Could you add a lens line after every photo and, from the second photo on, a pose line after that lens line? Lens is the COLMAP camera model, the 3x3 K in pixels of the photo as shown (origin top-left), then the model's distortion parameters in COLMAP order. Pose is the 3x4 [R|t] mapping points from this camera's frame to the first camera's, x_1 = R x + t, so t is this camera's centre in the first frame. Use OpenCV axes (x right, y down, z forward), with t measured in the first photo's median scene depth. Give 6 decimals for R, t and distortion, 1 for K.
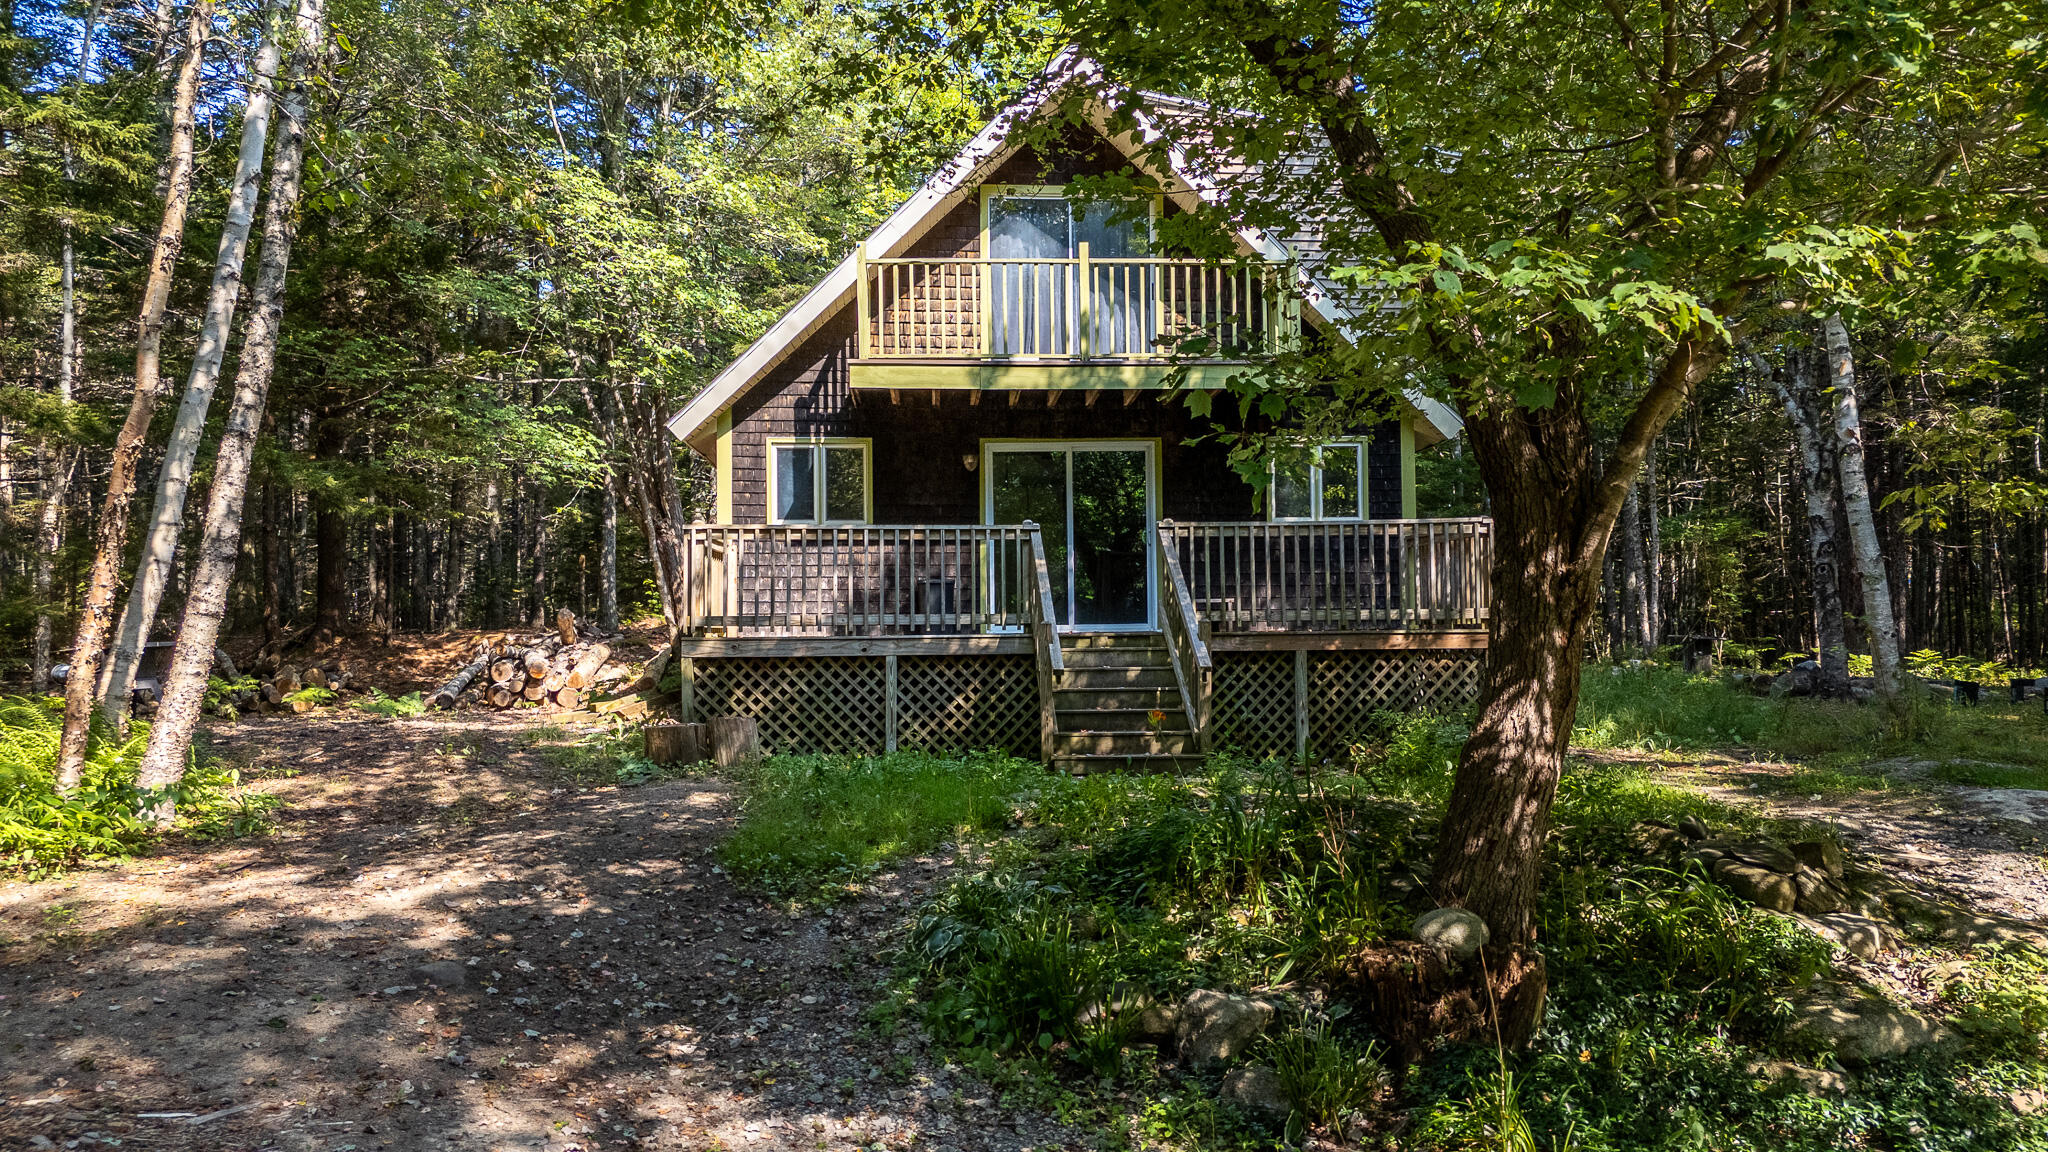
lens RADIAL K [[1497.2, 0, 1030.3], [0, 1497.2, 578.4], [0, 0, 1]] dist [0.070489, -0.064674]
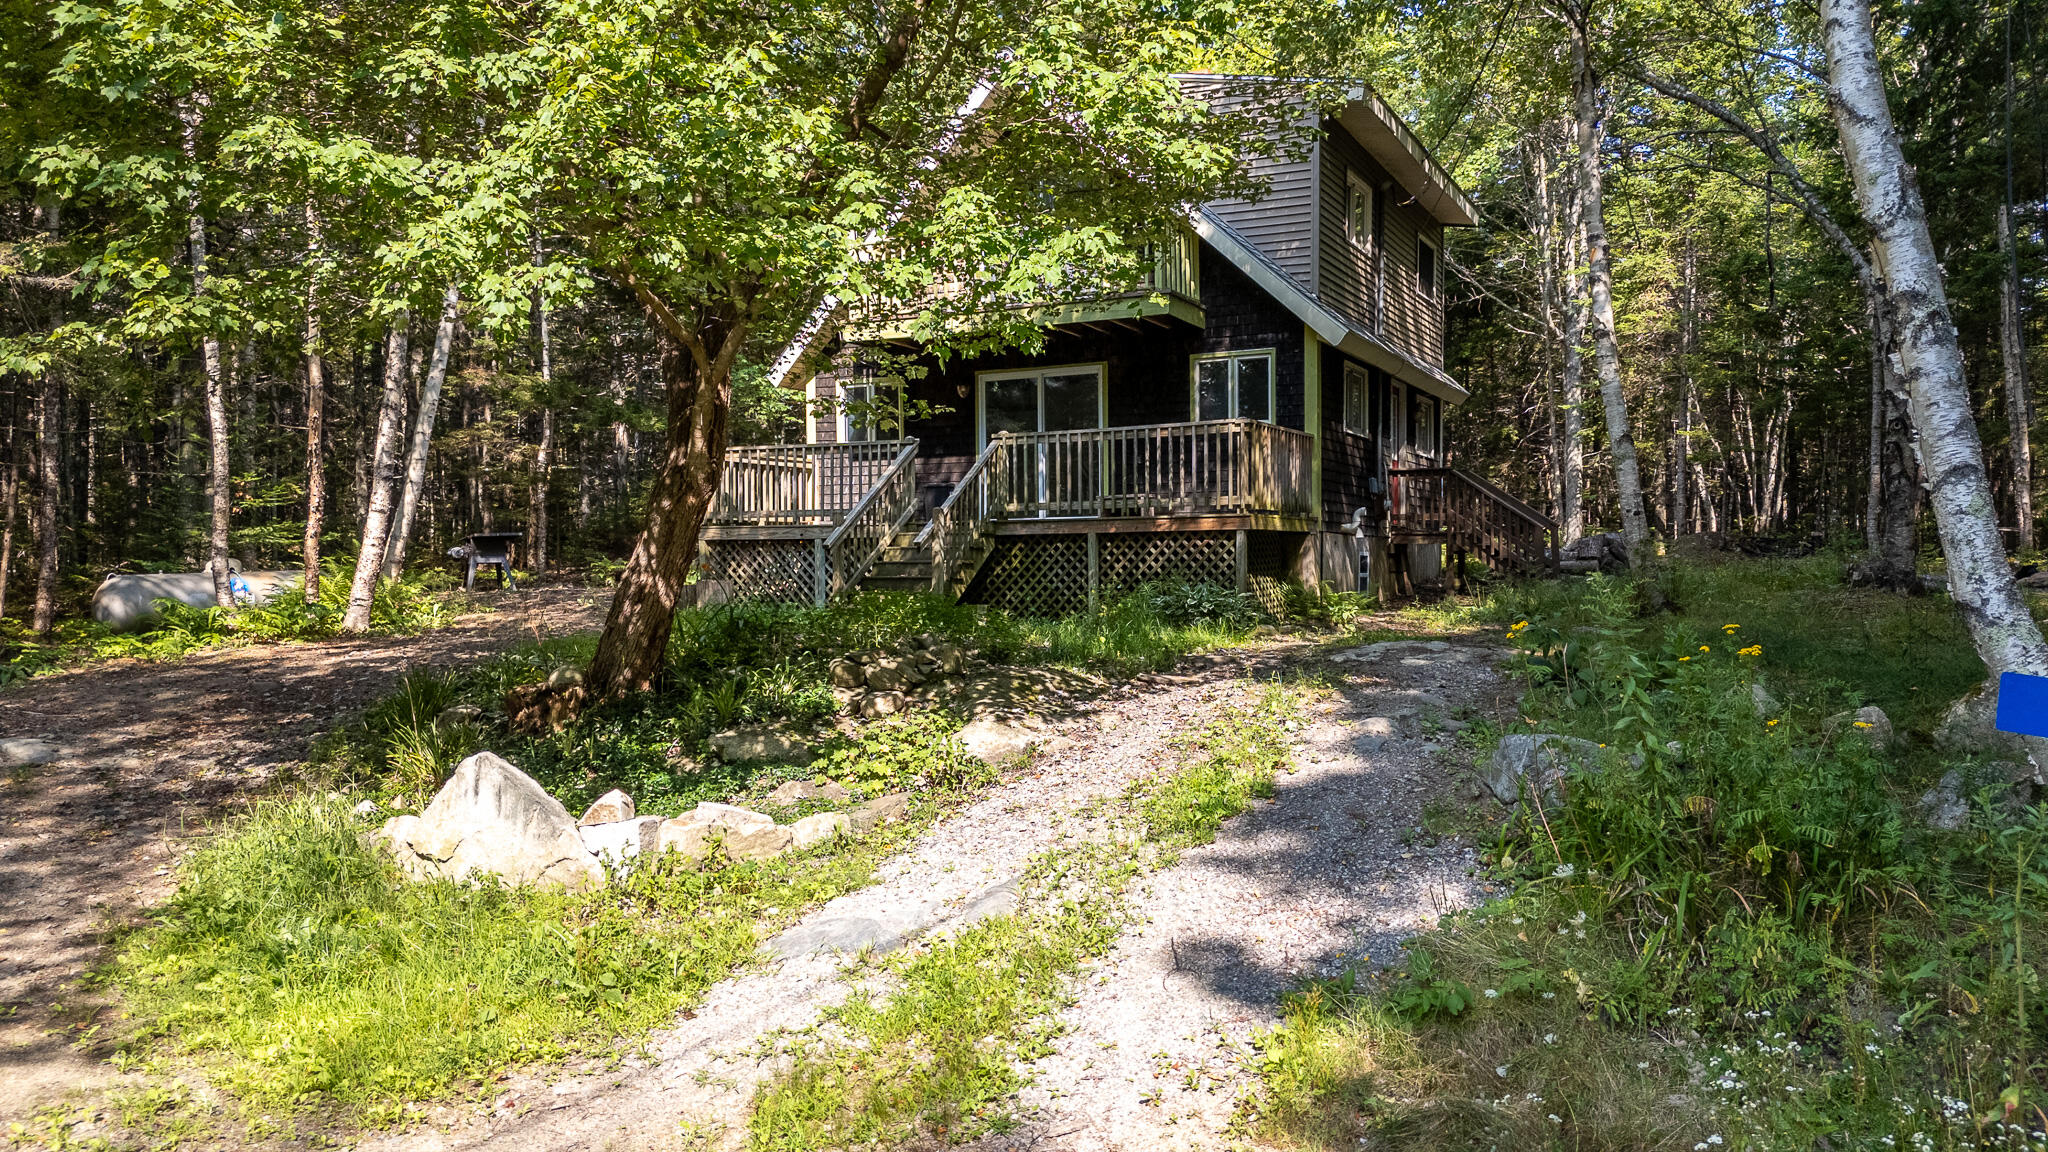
lens RADIAL K [[1497.2, 0, 1030.3], [0, 1497.2, 578.4], [0, 0, 1]] dist [0.070489, -0.064674]
pose [[0.863936, 0.007273, -0.503549, 0.765942], [0.020289, 0.998581, 0.049232, 0.023919], [0.503193, -0.052750, 0.862563, -0.097579]]
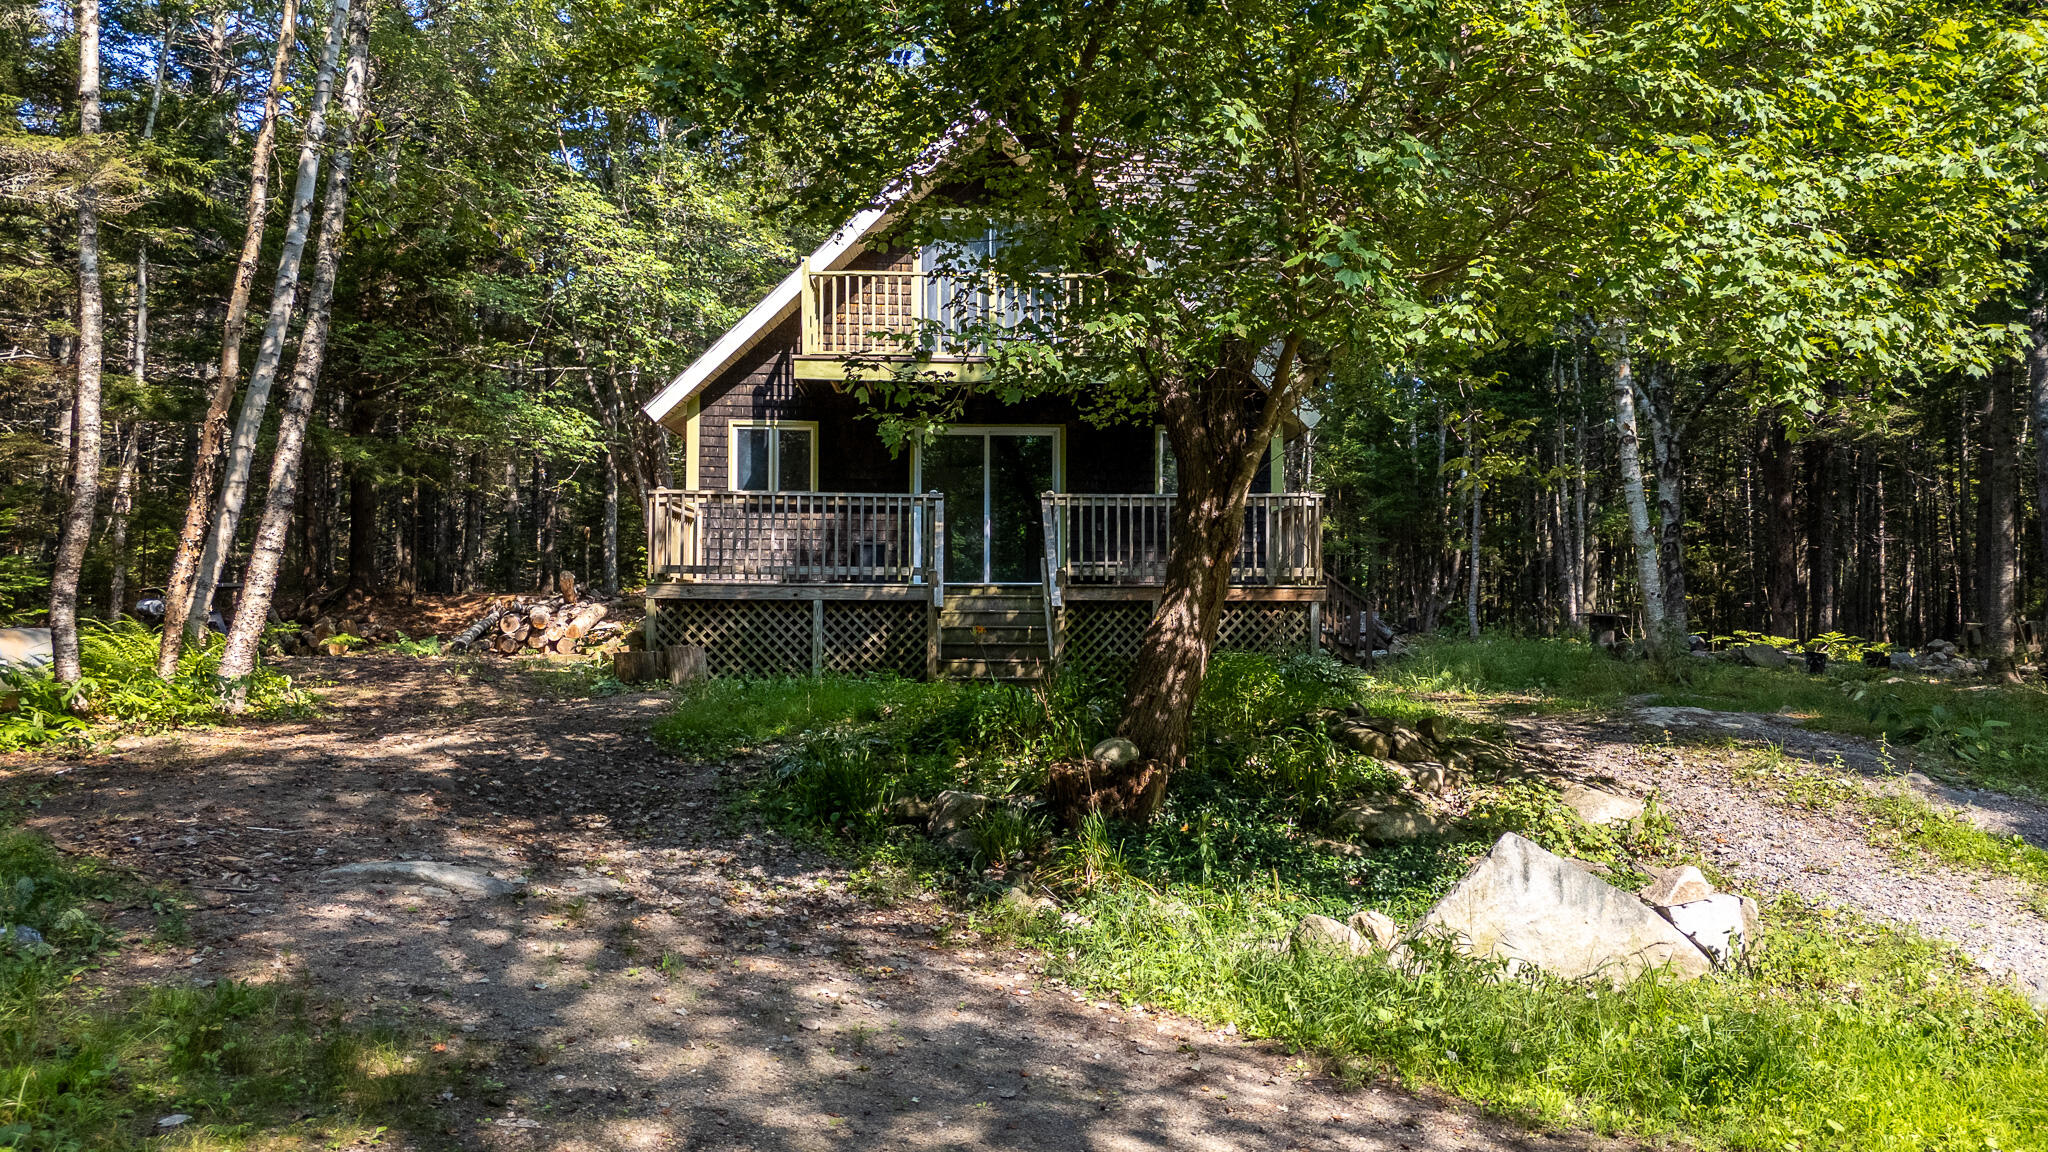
lens RADIAL K [[1548.3, 0, 1037.9], [0, 1548.3, 577.3], [0, 0, 1]] dist [0.069273, -0.081242]
pose [[0.999644, 0.013121, -0.023231, 0.113998], [-0.013064, 0.999911, 0.002634, 0.027448], [0.023264, -0.002330, 0.999727, -0.253045]]
